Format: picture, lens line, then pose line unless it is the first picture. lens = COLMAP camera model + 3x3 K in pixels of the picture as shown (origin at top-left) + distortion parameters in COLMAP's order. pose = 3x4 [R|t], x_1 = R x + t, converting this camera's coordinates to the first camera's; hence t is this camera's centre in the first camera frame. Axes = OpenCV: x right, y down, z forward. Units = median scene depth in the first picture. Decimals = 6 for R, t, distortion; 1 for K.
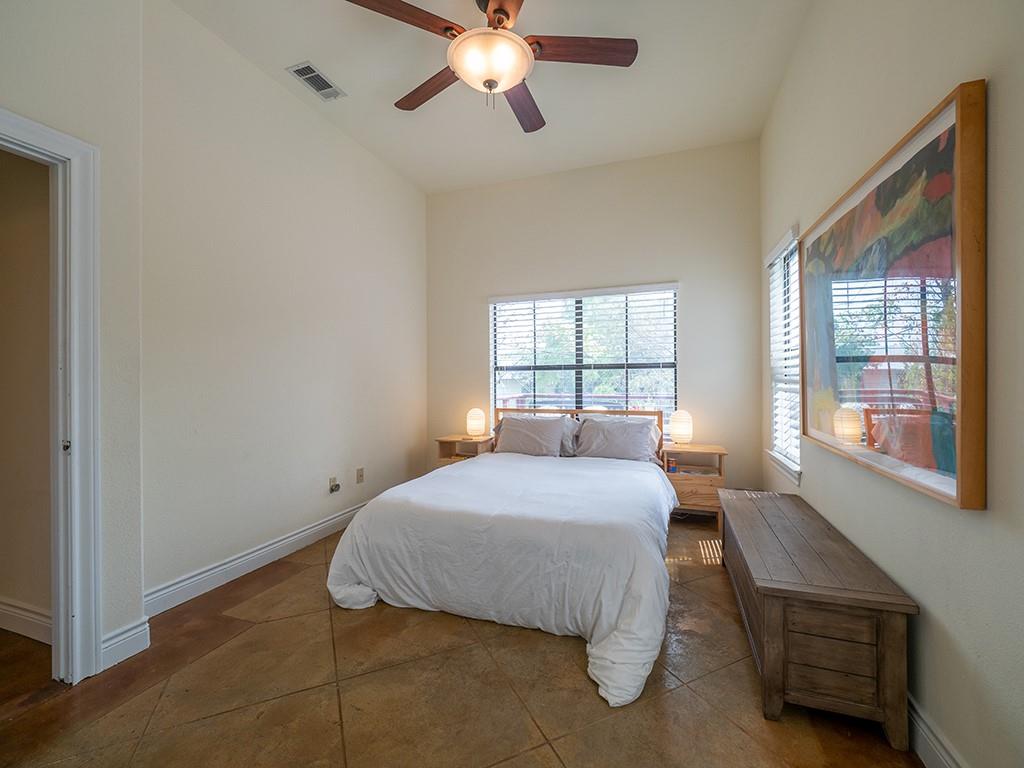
lens RADIAL K [[428.5, 0, 517.7], [0, 428.5, 380.6], [0, 0, 1]] dist [-0.002311, 0.000514]
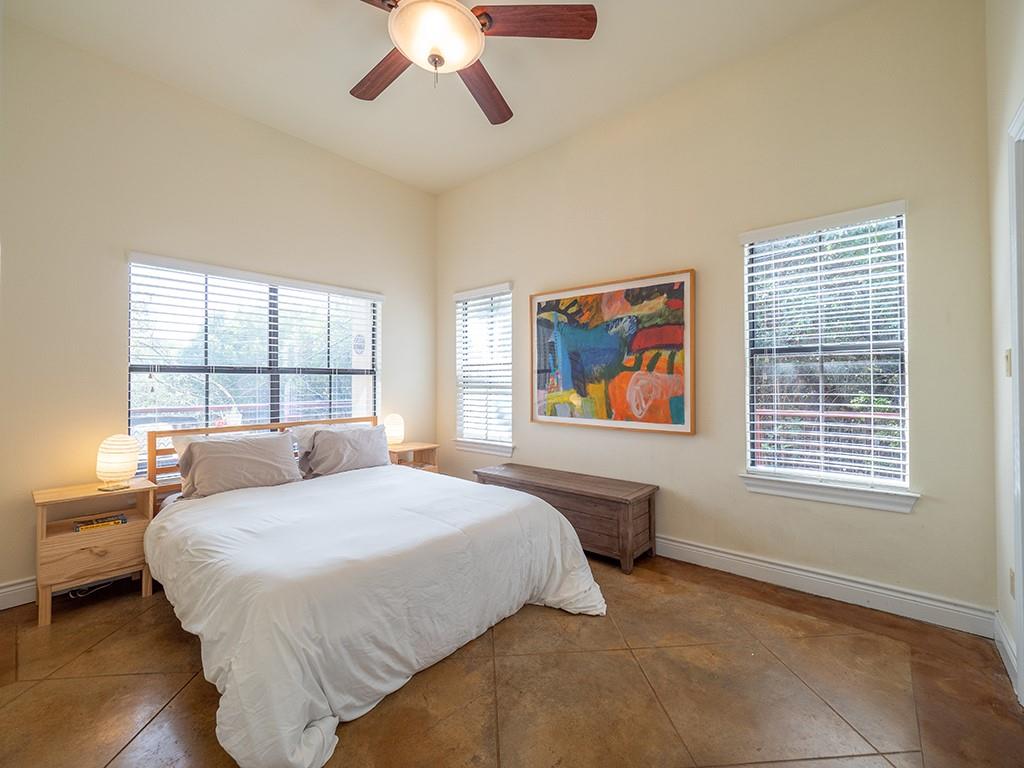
lens RADIAL K [[428.5, 0, 517.7], [0, 428.5, 380.6], [0, 0, 1]] dist [-0.002311, 0.000514]
pose [[0.360666, 0.012104, 0.932617, -0.540999], [0.004760, 0.999879, -0.014818, 0.002157], [-0.932683, 0.009783, 0.360564, 0.333496]]
